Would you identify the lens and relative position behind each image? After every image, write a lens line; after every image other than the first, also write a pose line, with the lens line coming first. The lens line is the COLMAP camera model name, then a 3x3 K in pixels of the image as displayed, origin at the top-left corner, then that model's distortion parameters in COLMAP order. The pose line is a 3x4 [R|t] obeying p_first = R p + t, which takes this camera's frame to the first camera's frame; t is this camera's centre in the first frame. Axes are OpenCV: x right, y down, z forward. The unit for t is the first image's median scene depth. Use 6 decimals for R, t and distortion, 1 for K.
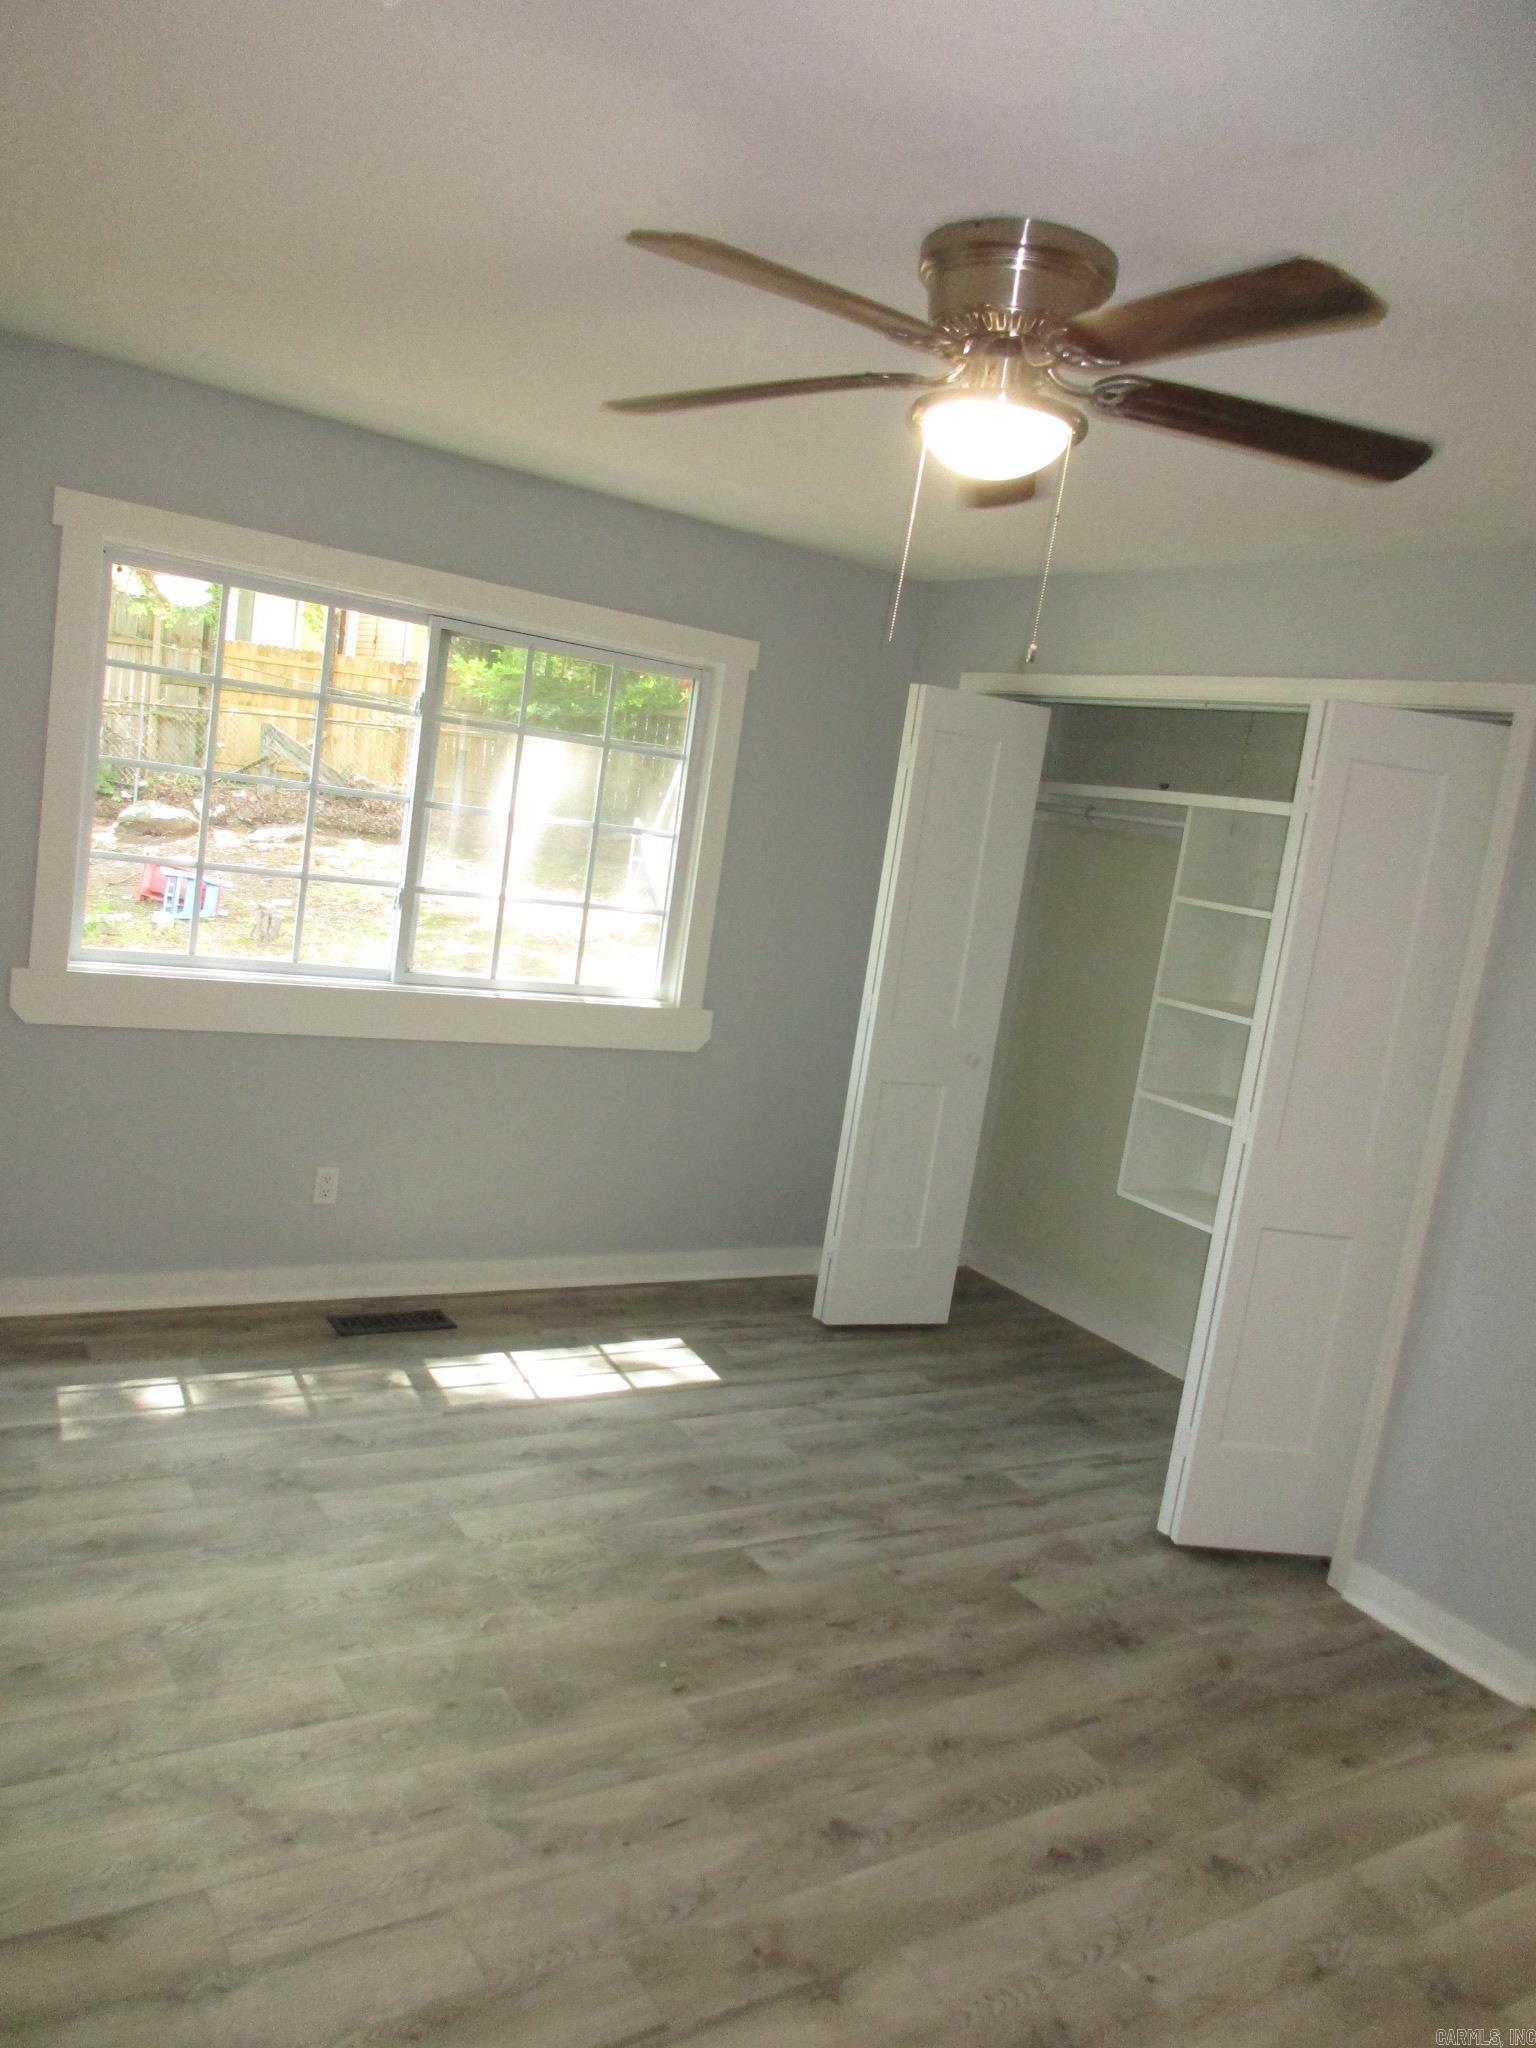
lens RADIAL K [[1507.5, 0, 768.0], [0, 1507.5, 1024.0], [0, 0, 1]] dist [-0.003686, -0.001340]
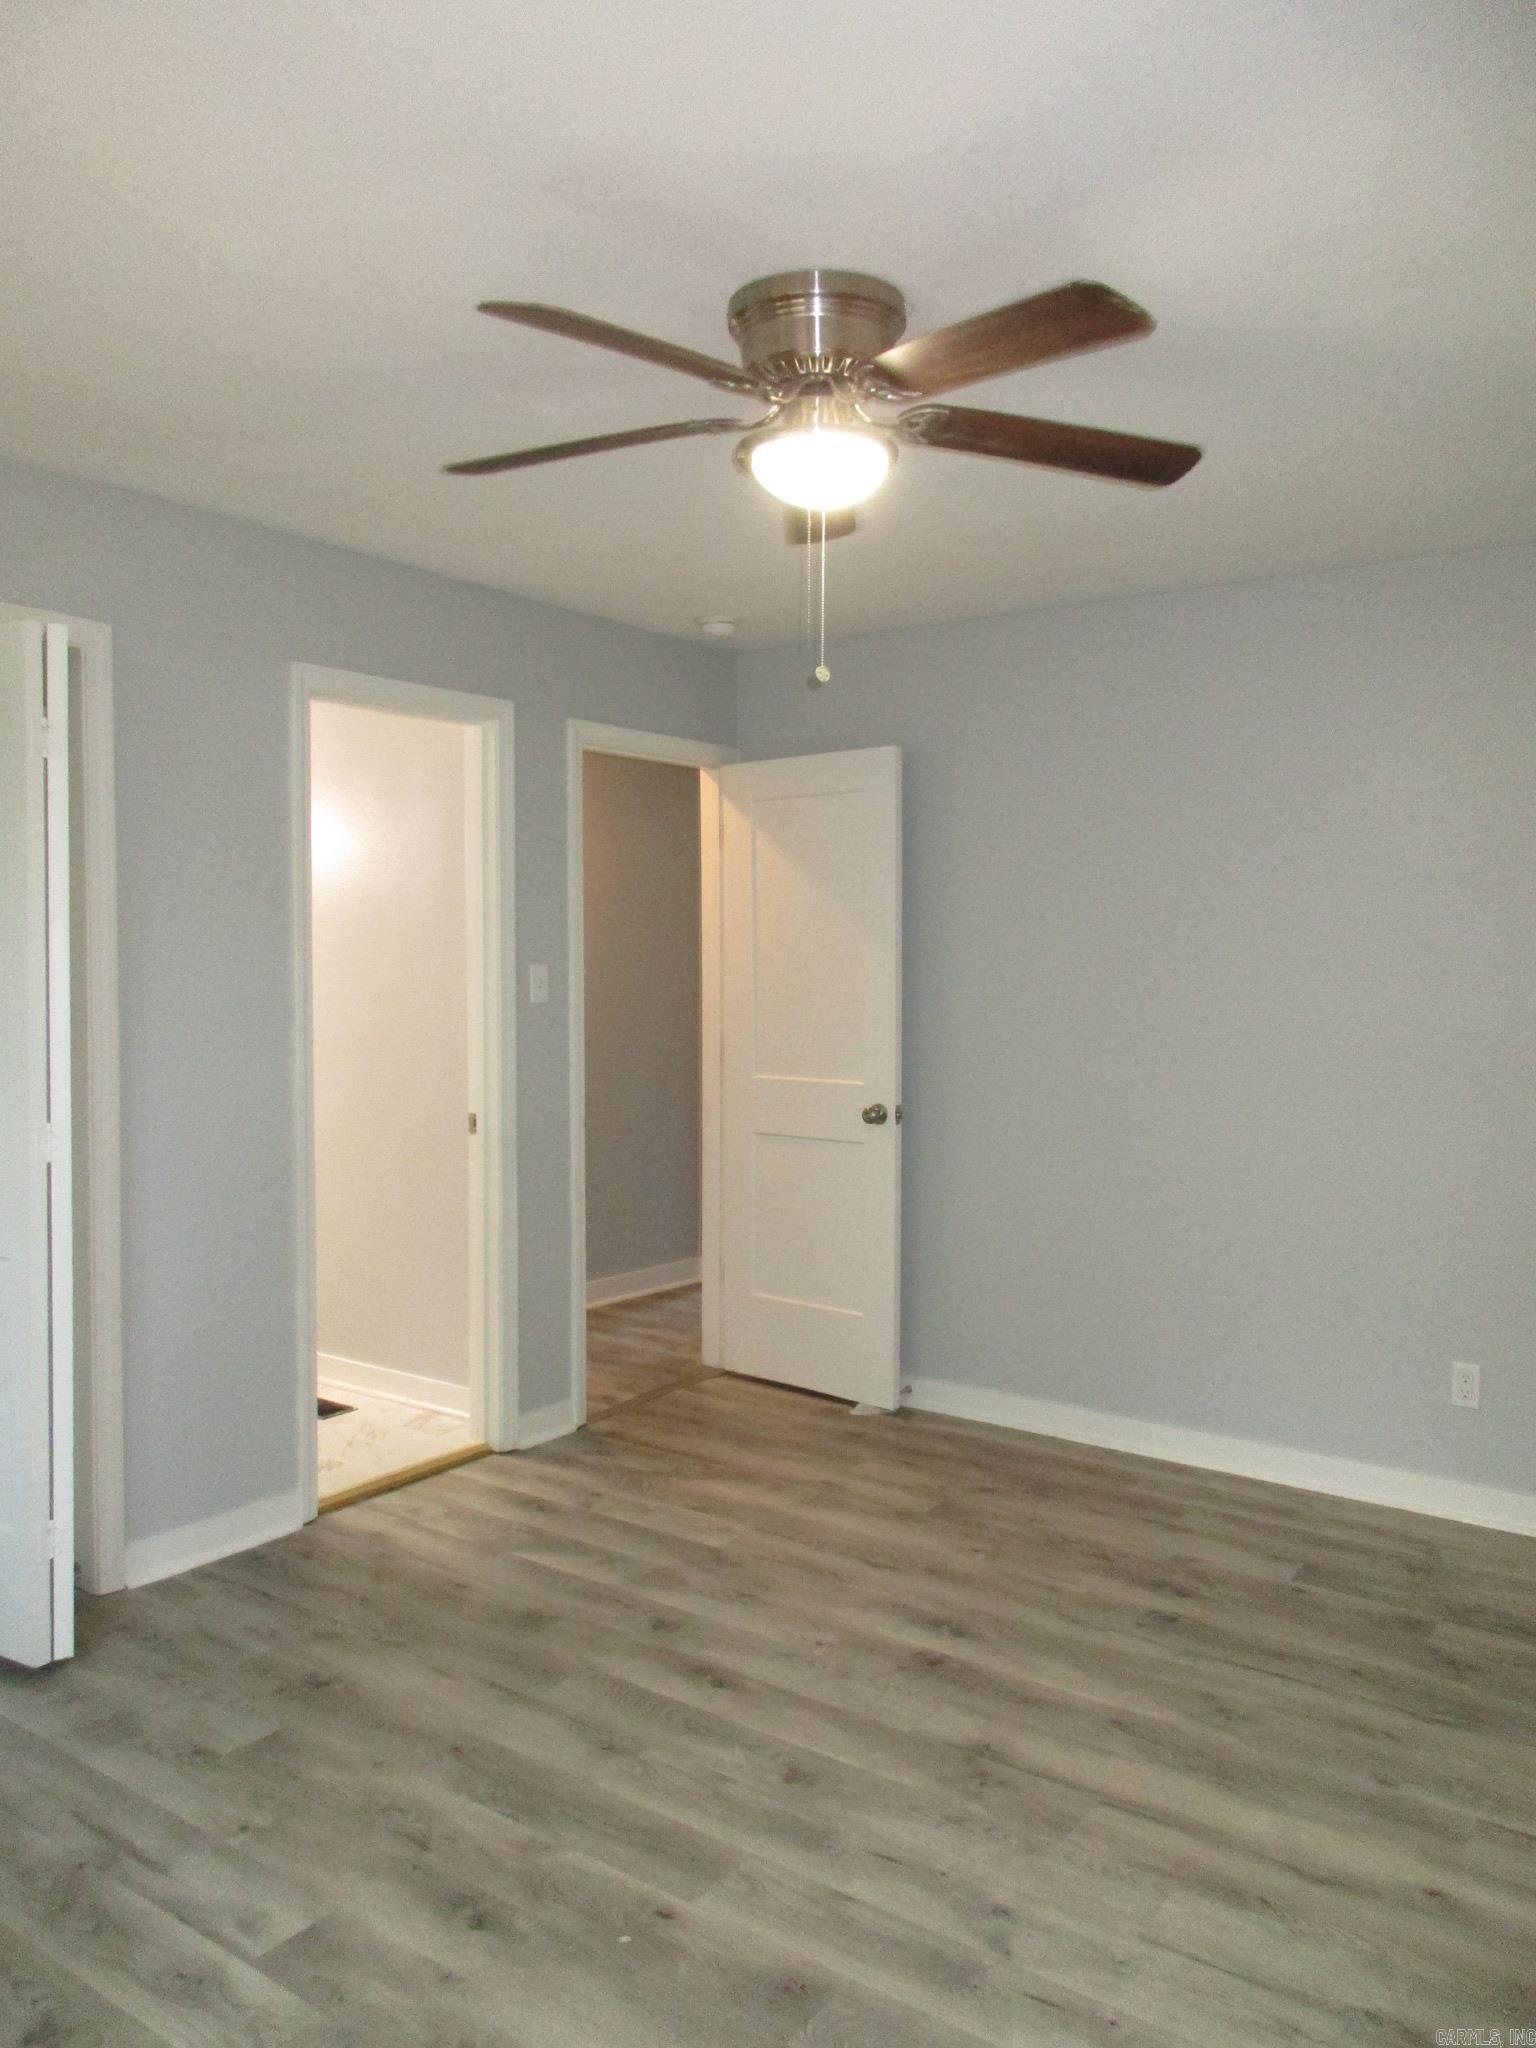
lens RADIAL K [[1589.1, 0, 769.7], [0, 1589.1, 991.7], [0, 0, 1]] dist [-0.008839, -0.004826]
pose [[-0.360669, -0.181344, 0.914895, -0.768636], [0.074539, 0.972175, 0.222082, -0.217952], [-0.929710, 0.148294, -0.337117, 1.175093]]
